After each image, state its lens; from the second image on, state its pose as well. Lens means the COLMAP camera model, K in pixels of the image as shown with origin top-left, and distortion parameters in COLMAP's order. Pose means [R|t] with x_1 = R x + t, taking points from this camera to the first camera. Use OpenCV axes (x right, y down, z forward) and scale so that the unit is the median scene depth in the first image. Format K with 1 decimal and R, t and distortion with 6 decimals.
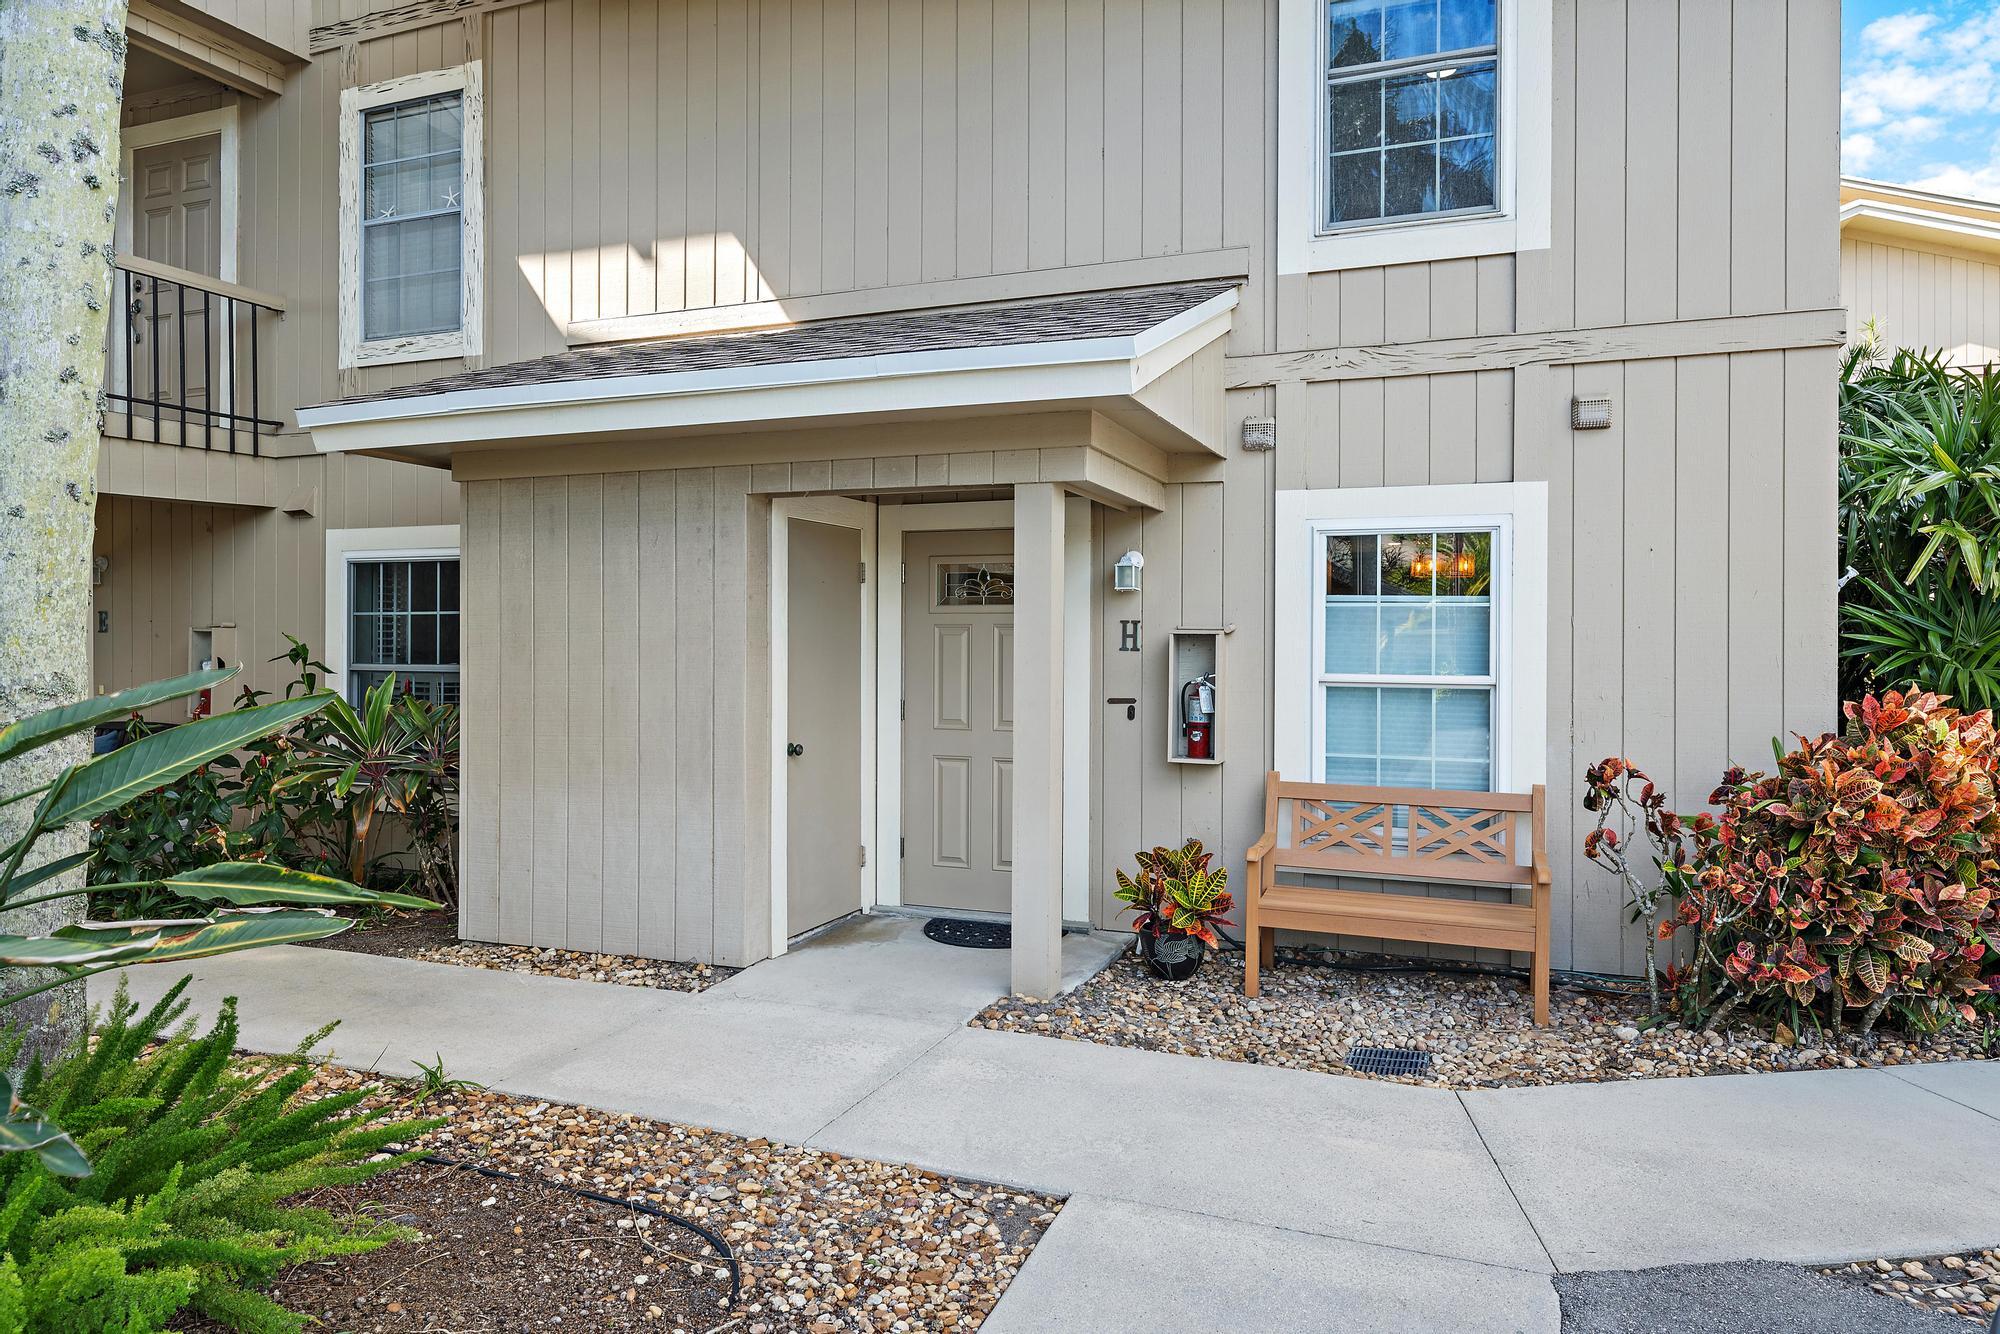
lens RADIAL K [[1266.2, 0, 994.3], [0, 1266.2, 663.2], [0, 0, 1]] dist [0.003535, 0.001202]
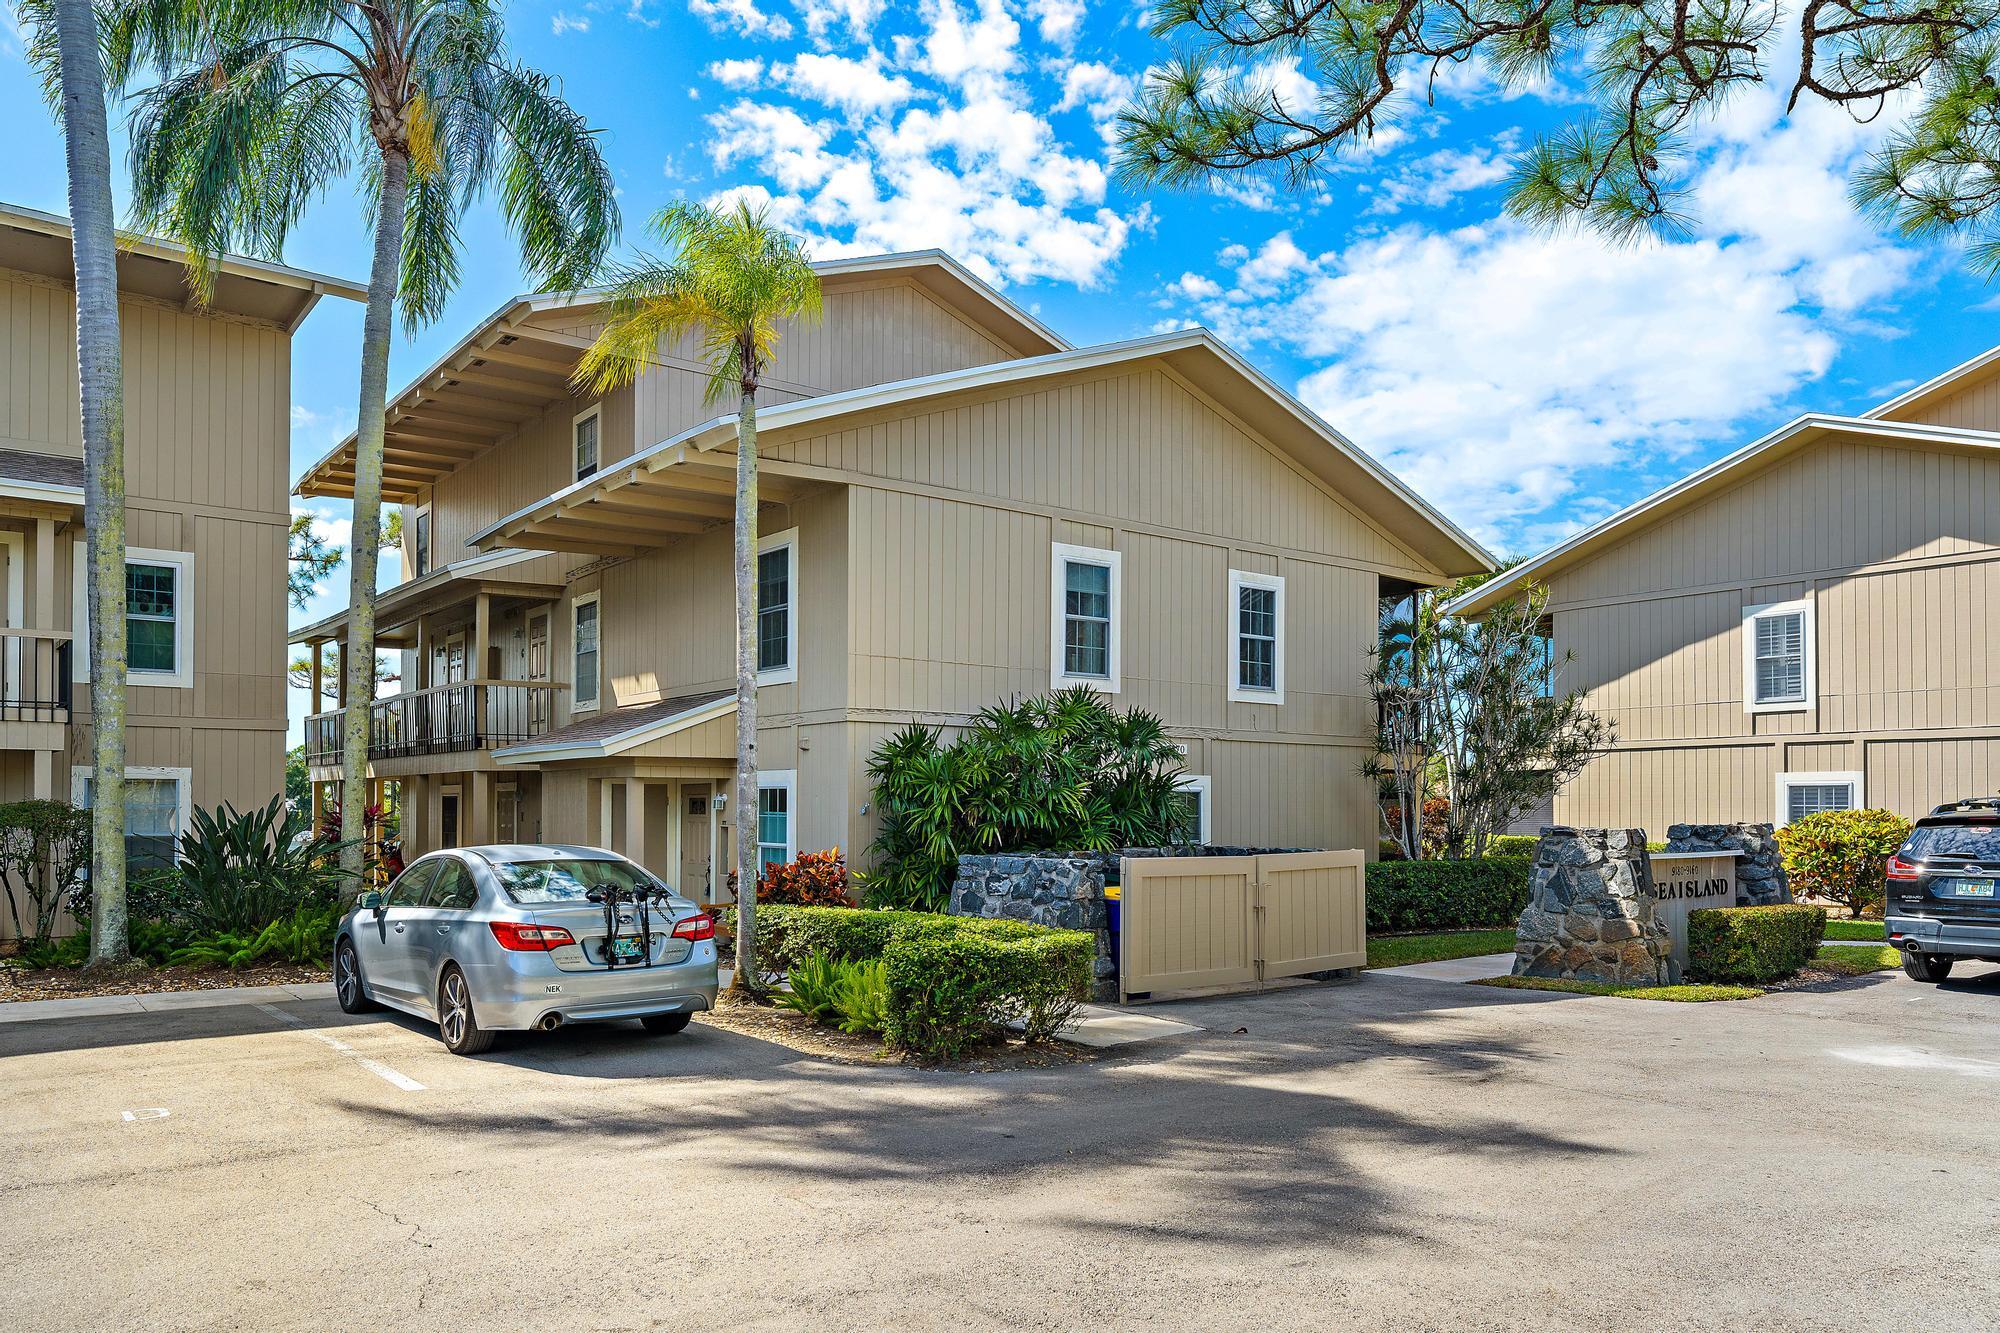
lens RADIAL K [[1335.7, 0, 994.9], [0, 1335.7, 661.1], [0, 0, 1]] dist [0.002134, -0.000850]
pose [[0.869377, -0.060263, -0.490461, 1.970711], [-0.001962, 0.992107, -0.125378, -0.017004], [0.494146, 0.109963, 0.862397, -1.092726]]
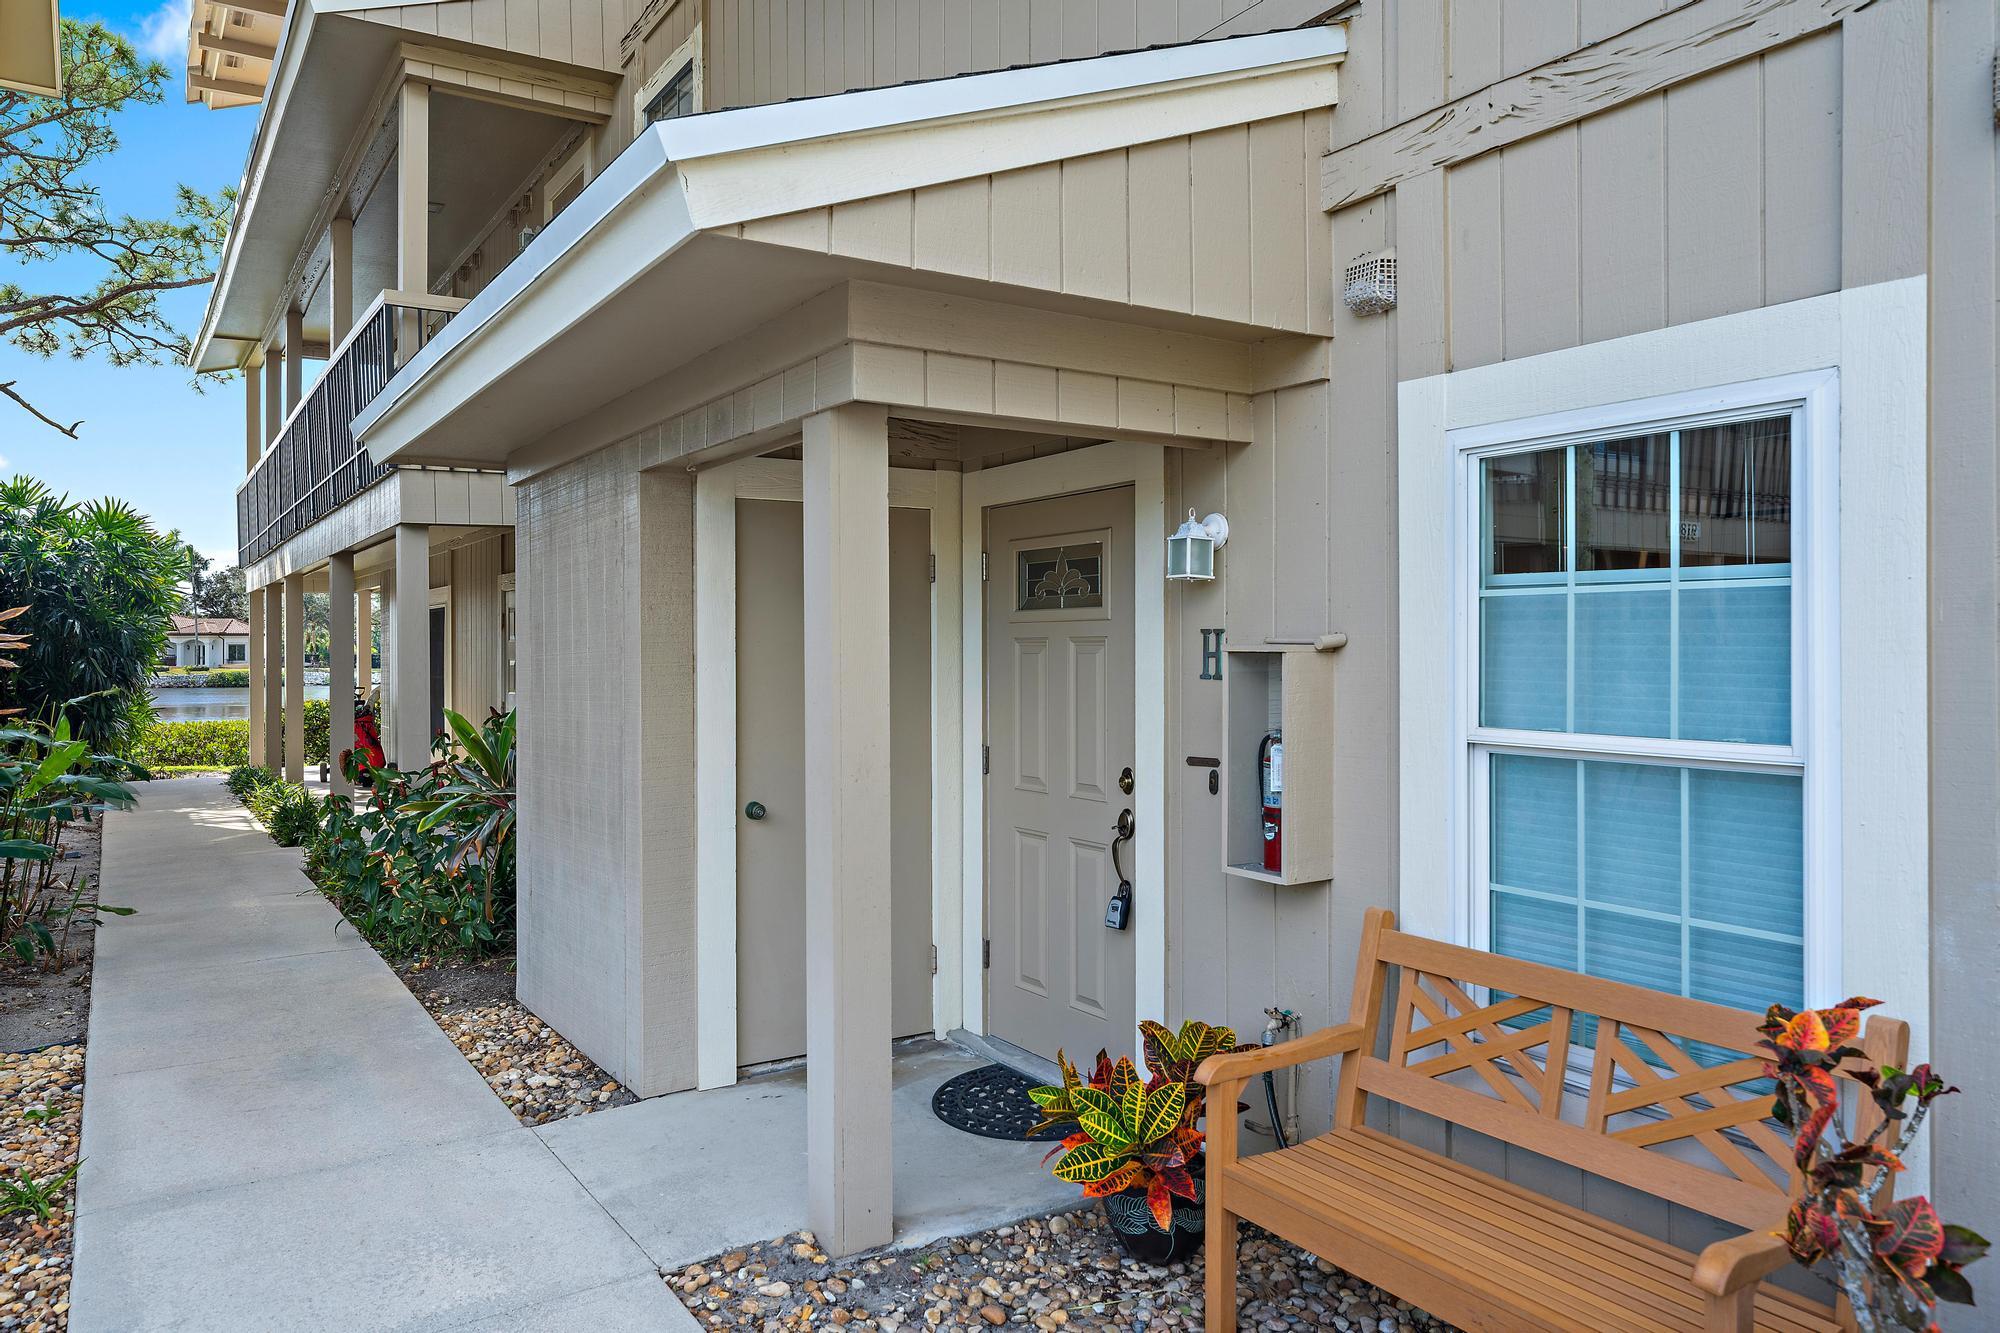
lens RADIAL K [[1335.7, 0, 994.9], [0, 1335.7, 661.1], [0, 0, 1]] dist [0.002134, -0.000850]
pose [[0.813975, -0.002620, -0.580895, 0.416215], [-0.001312, 0.999979, -0.006349, -0.015162], [0.580899, 0.005930, 0.813954, 0.448438]]
